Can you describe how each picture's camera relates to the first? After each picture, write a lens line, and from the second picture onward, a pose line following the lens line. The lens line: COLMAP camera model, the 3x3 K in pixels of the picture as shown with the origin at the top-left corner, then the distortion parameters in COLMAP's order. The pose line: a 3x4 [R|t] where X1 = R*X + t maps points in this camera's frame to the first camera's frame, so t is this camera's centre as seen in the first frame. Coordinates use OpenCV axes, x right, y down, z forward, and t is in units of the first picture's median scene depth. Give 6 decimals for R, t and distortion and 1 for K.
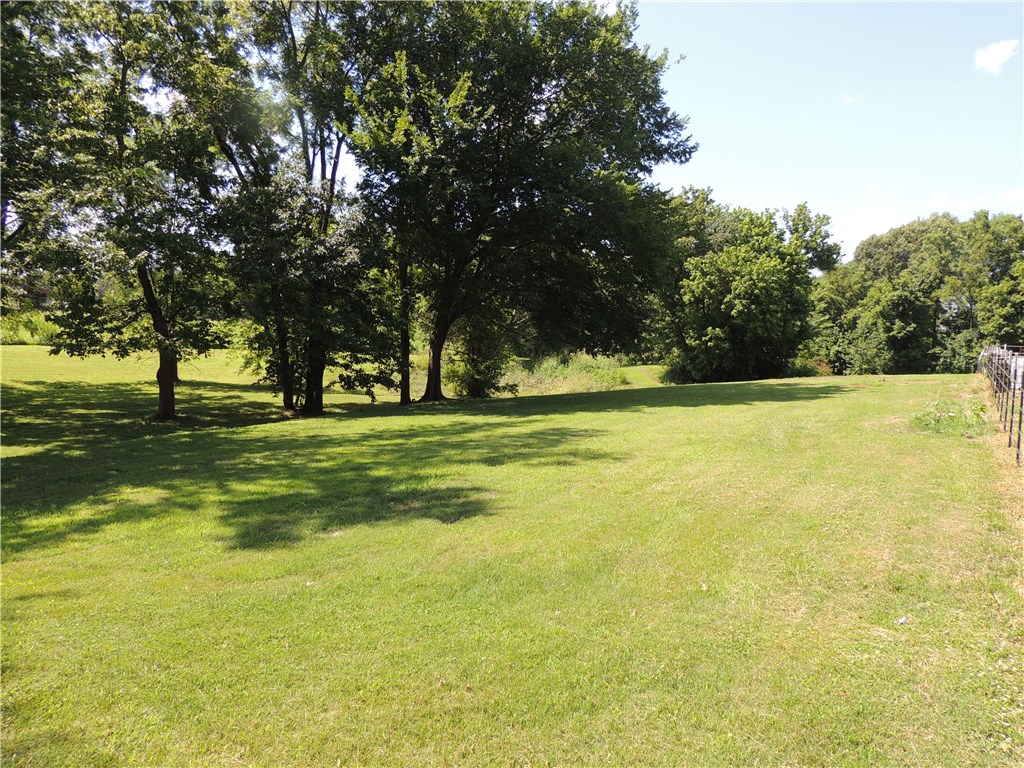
lens RADIAL K [[723.7, 0, 511.3], [0, 723.7, 388.4], [0, 0, 1]] dist [-0.021789, 0.002129]
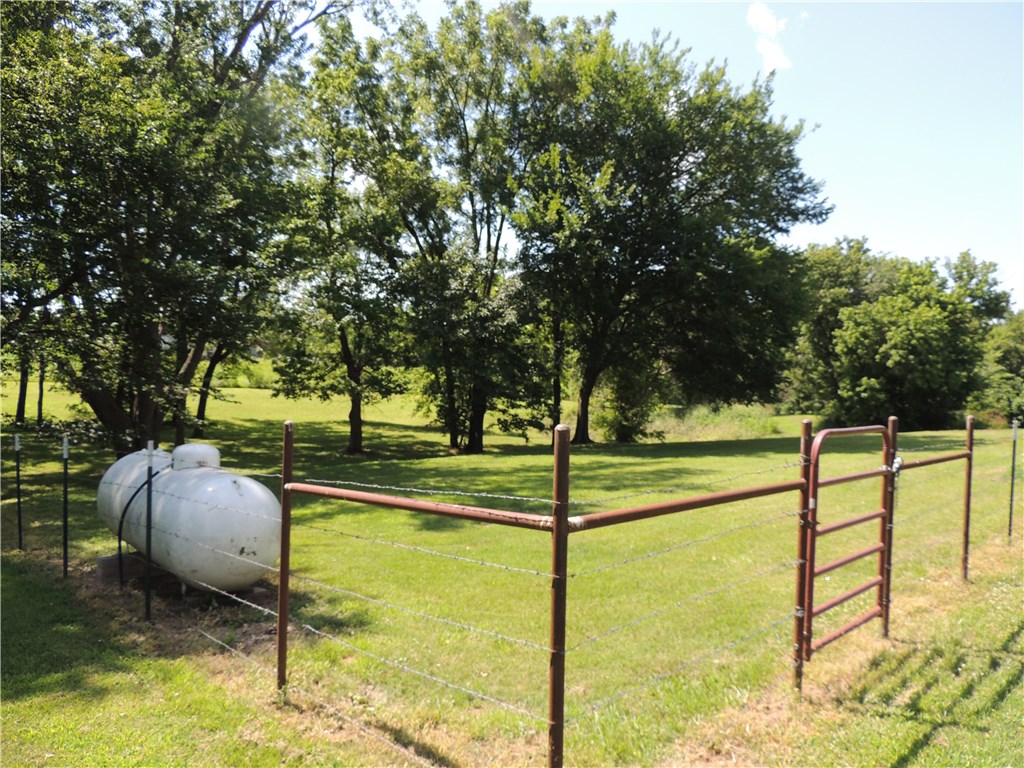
lens RADIAL K [[723.7, 0, 511.3], [0, 723.7, 388.4], [0, 0, 1]] dist [-0.021789, 0.002129]
pose [[0.975922, 0.010060, -0.217887, 0.030283], [-0.023875, 0.997860, -0.060867, 0.002807], [0.216808, 0.064603, 0.974074, -0.107818]]
